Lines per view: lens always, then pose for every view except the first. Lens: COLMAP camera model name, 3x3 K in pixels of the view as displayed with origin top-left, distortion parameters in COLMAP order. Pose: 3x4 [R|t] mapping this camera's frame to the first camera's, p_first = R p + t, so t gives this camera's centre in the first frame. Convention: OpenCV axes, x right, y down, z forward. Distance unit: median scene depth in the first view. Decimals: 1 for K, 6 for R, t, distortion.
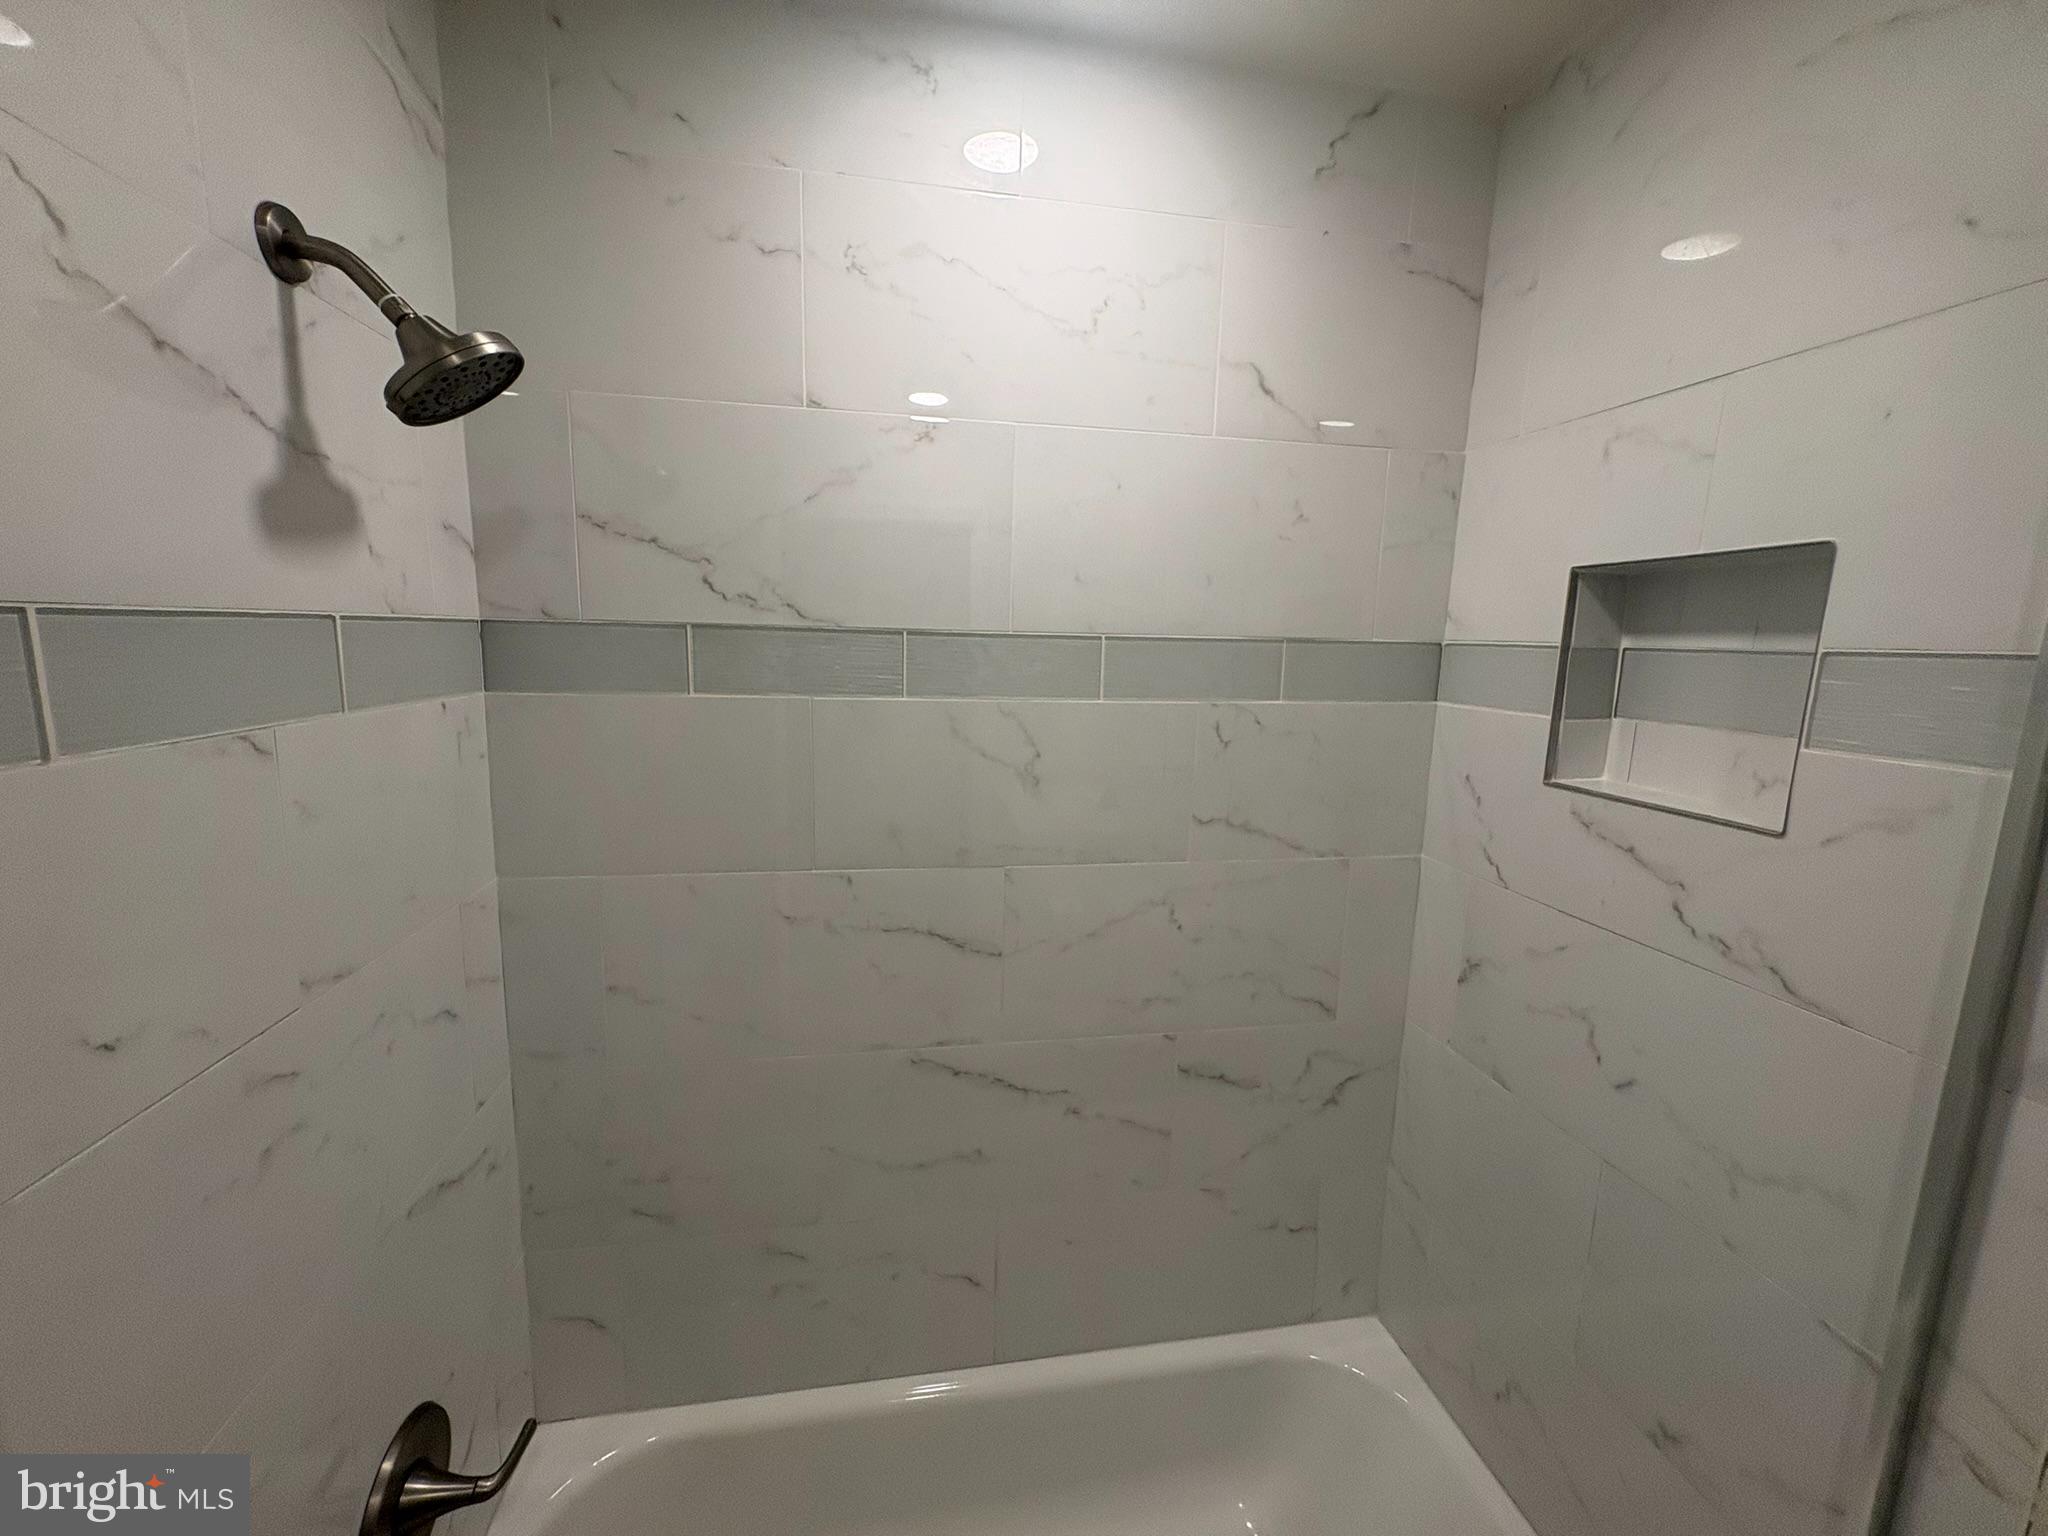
lens RADIAL K [[819.8, 0, 1023.0], [0, 819.8, 769.5], [0, 0, 1]] dist [0.002607, -0.000264]
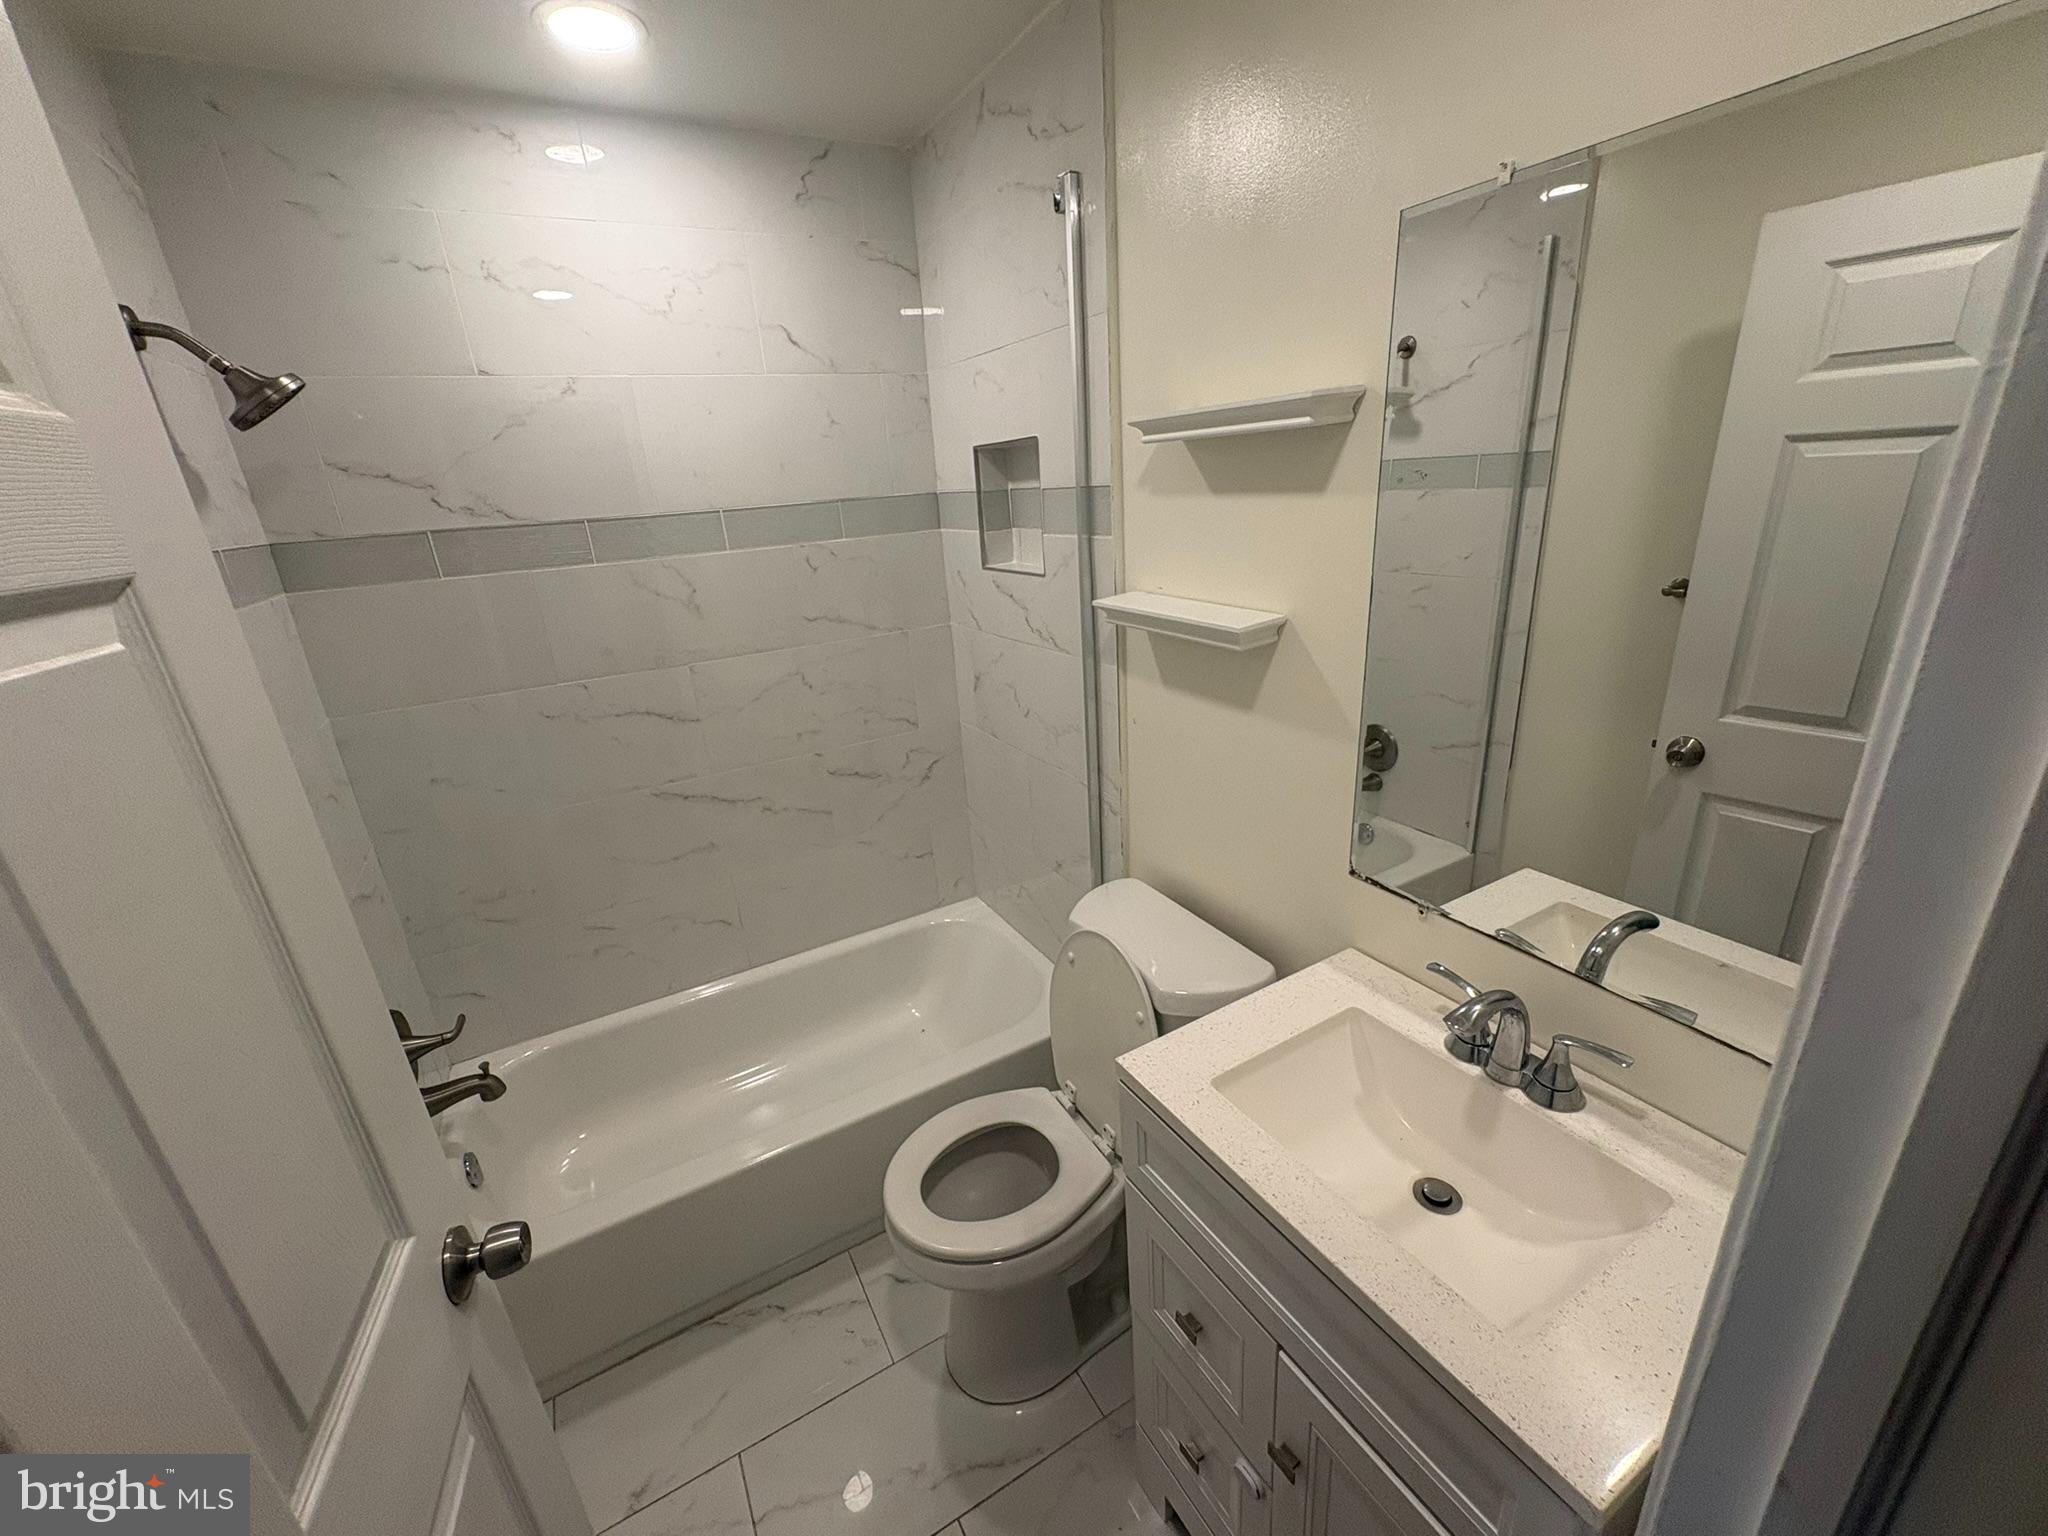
lens RADIAL K [[819.8, 0, 1020.5], [0, 819.8, 765.9], [0, 0, 1]] dist [0.002607, -0.000264]
pose [[0.939691, -0.192428, 0.282759, 0.105062], [0.141337, 0.971302, 0.191302, 0.105096], [-0.311456, -0.139800, 0.939921, -0.805321]]
